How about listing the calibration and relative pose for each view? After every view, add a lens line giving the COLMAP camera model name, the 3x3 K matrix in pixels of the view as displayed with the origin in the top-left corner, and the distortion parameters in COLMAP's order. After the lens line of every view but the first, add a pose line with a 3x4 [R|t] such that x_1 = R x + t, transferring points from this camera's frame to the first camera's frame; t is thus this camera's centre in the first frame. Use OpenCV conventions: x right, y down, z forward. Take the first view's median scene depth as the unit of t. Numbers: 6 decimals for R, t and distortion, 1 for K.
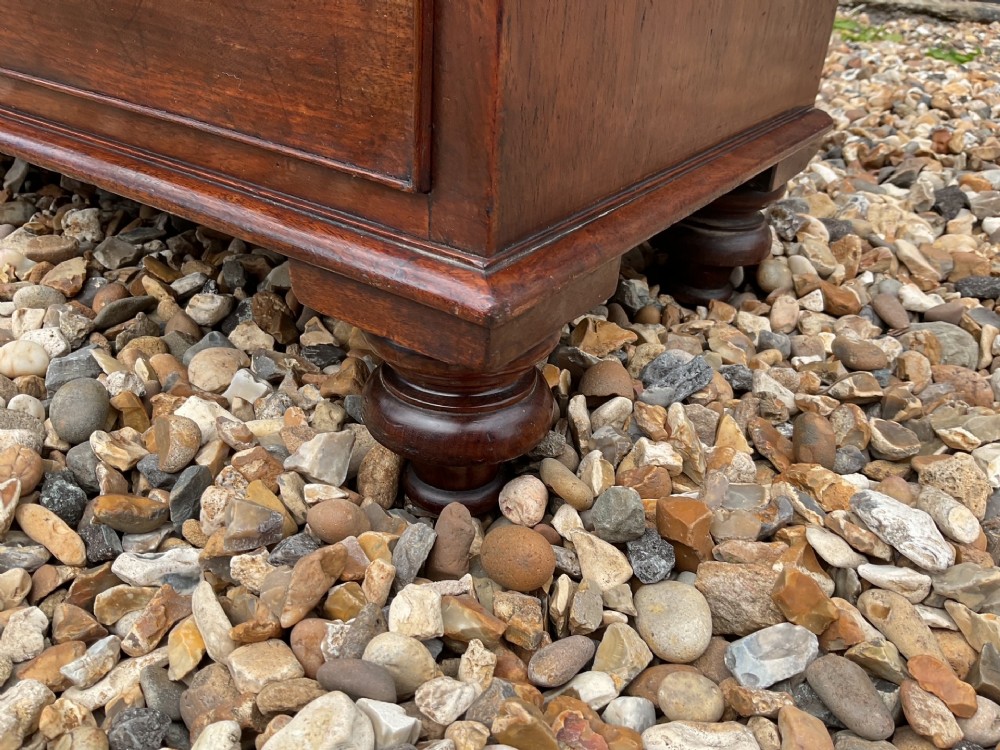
lens RADIAL K [[824.0, 0, 499.1], [0, 824.0, 379.6], [0, 0, 1]] dist [0.079887, -0.156332]
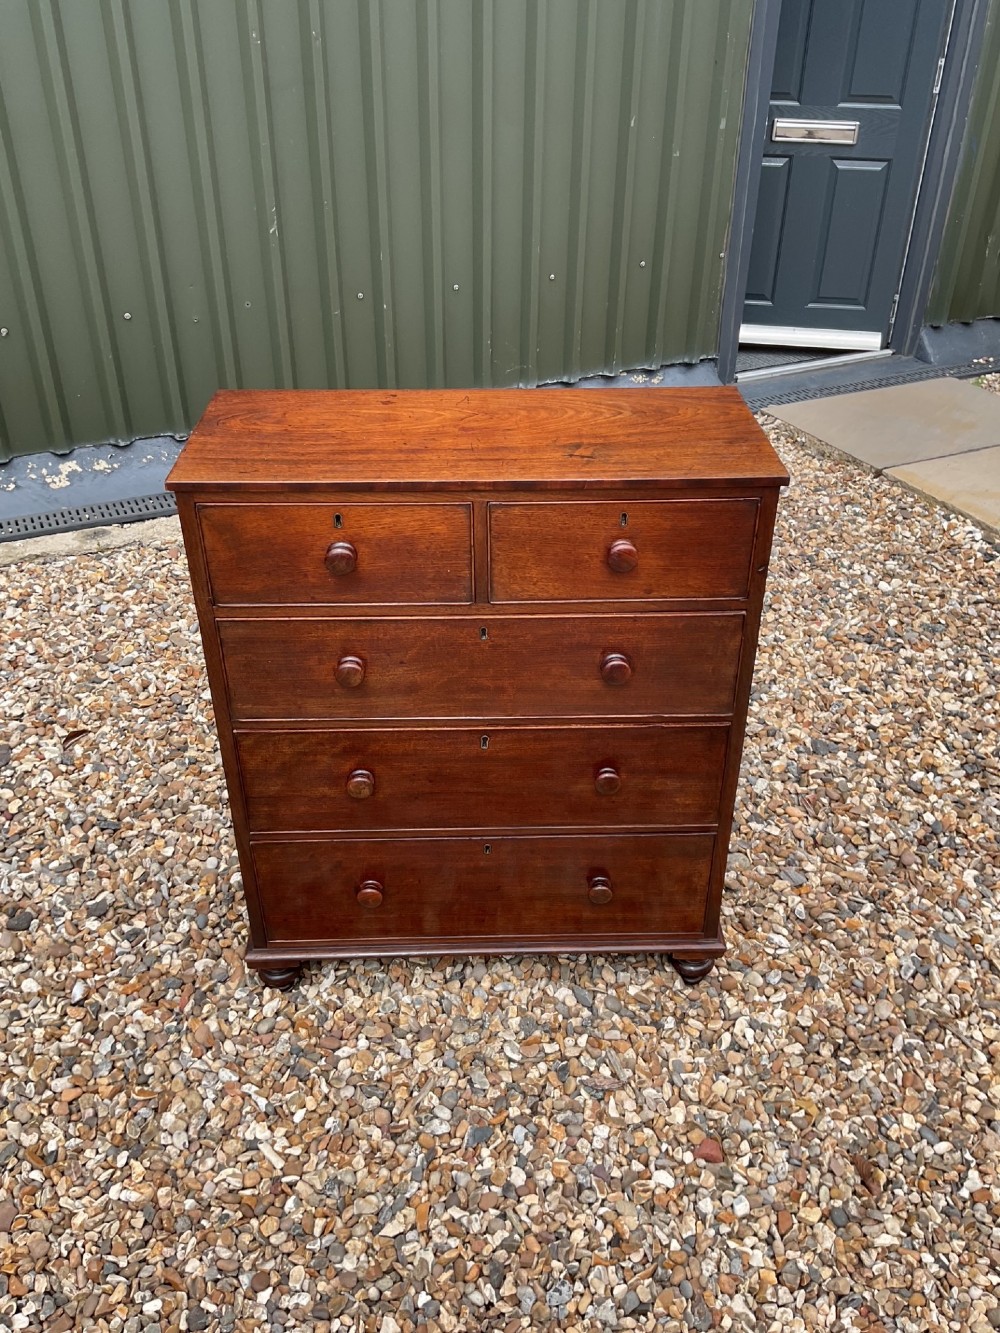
lens RADIAL K [[1098.4, 0, 511.5], [0, 1098.4, 665.9], [0, 0, 1]] dist [0.079887, -0.156332]
pose [[0.803546, -0.361621, 0.472804, -3.143390], [0.332814, 0.931493, 0.146817, -2.691264], [-0.493506, 0.039382, 0.868850, -3.813206]]
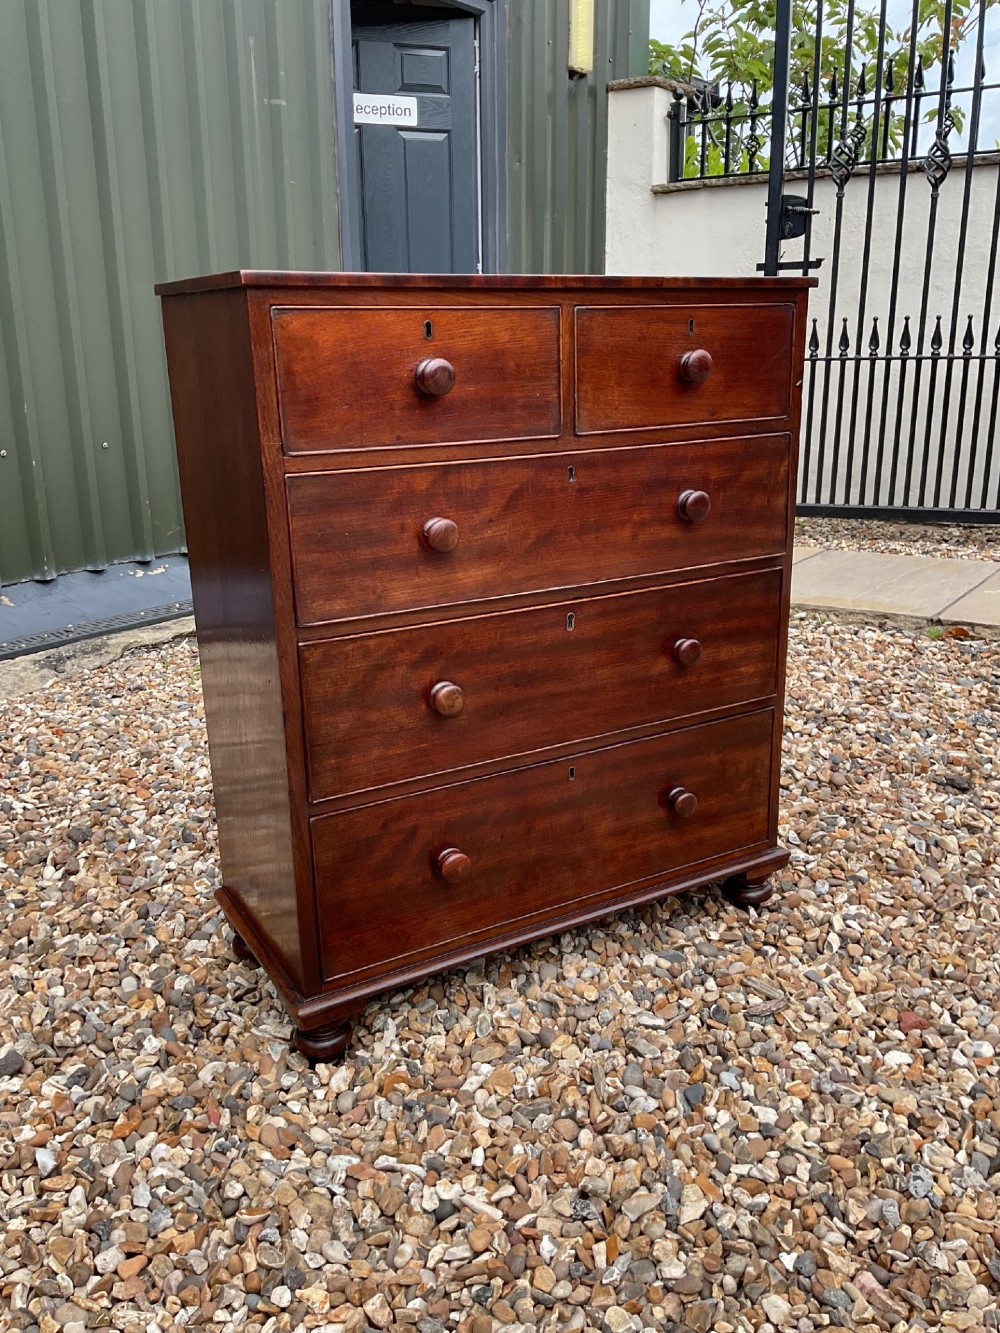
lens RADIAL K [[1098.4, 0, 509.1], [0, 1098.4, 663.6], [0, 0, 1]] dist [0.079887, -0.156332]
pose [[0.418021, -0.316608, 0.851480, -4.908252], [0.491322, 0.867181, 0.081239, -1.985926], [-0.764108, 0.384392, 0.518056, -1.343144]]
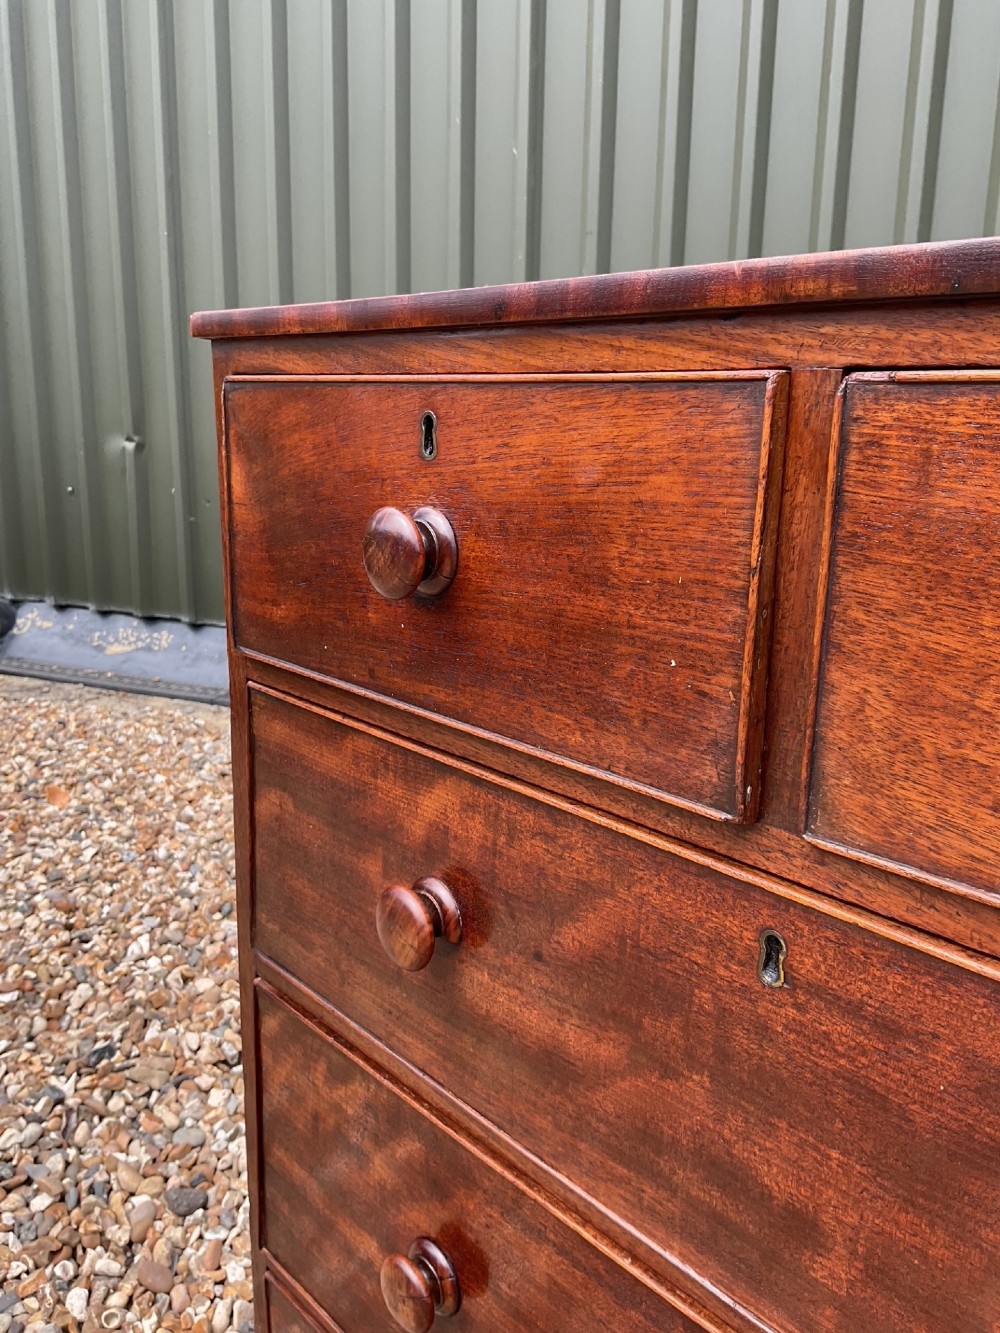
lens RADIAL K [[1098.4, 0, 513.1], [0, 1098.4, 664.8], [0, 0, 1]] dist [0.079887, -0.156332]
pose [[0.973837, 0.012460, -0.226906, -0.921088], [-0.080227, 0.953052, -0.291985, -2.092233], [0.212615, 0.302550, 0.929117, -0.857137]]
